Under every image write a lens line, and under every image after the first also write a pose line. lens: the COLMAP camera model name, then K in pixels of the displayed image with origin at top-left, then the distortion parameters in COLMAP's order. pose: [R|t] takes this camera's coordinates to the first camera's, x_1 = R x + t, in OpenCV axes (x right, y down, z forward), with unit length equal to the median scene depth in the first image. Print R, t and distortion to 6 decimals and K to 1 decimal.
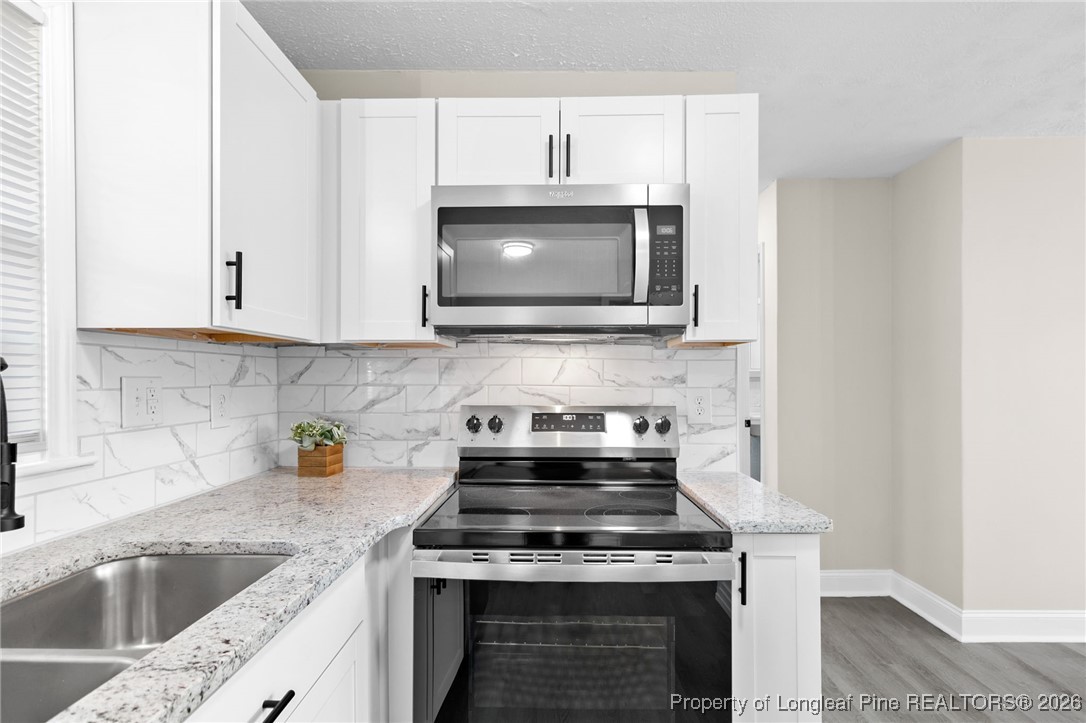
lens RADIAL K [[512.3, 0, 558.2], [0, 512.3, 379.2], [0, 0, 1]] dist [-0.000799, -0.000457]
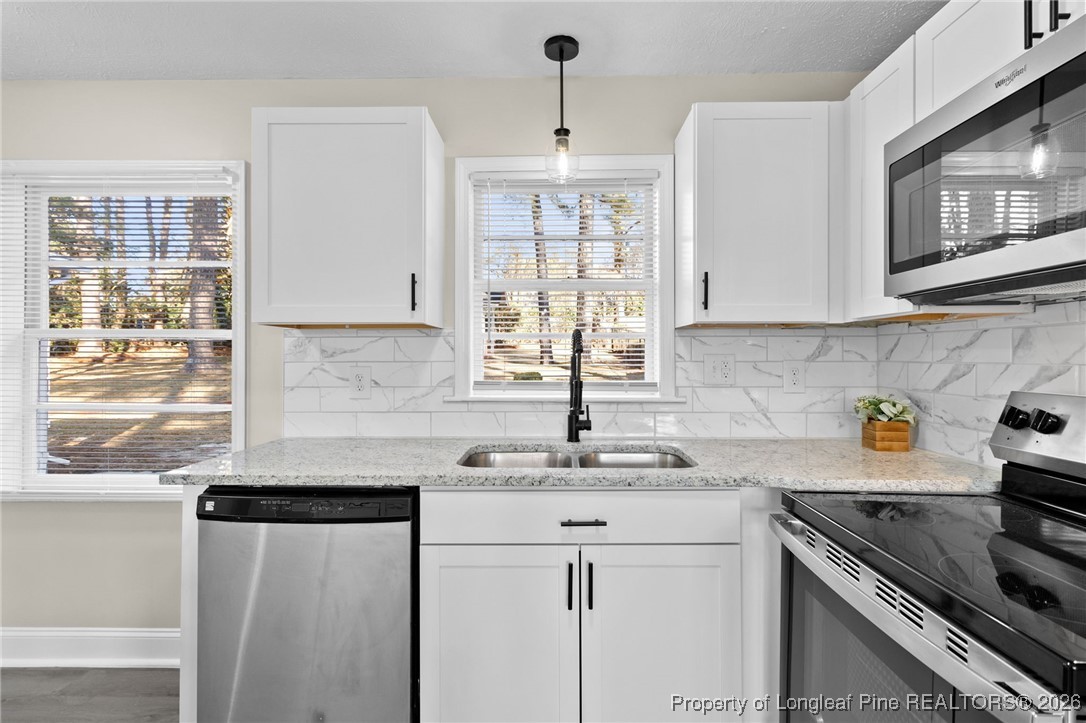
lens RADIAL K [[512.3, 0, 547.6], [0, 512.3, 357.2], [0, 0, 1]] dist [-0.000799, -0.000457]
pose [[-0.008868, 0.002795, -0.999957, 0.578361], [-0.002489, 0.999993, 0.002817, 0.001320], [0.999958, 0.002513, -0.008861, 0.346249]]
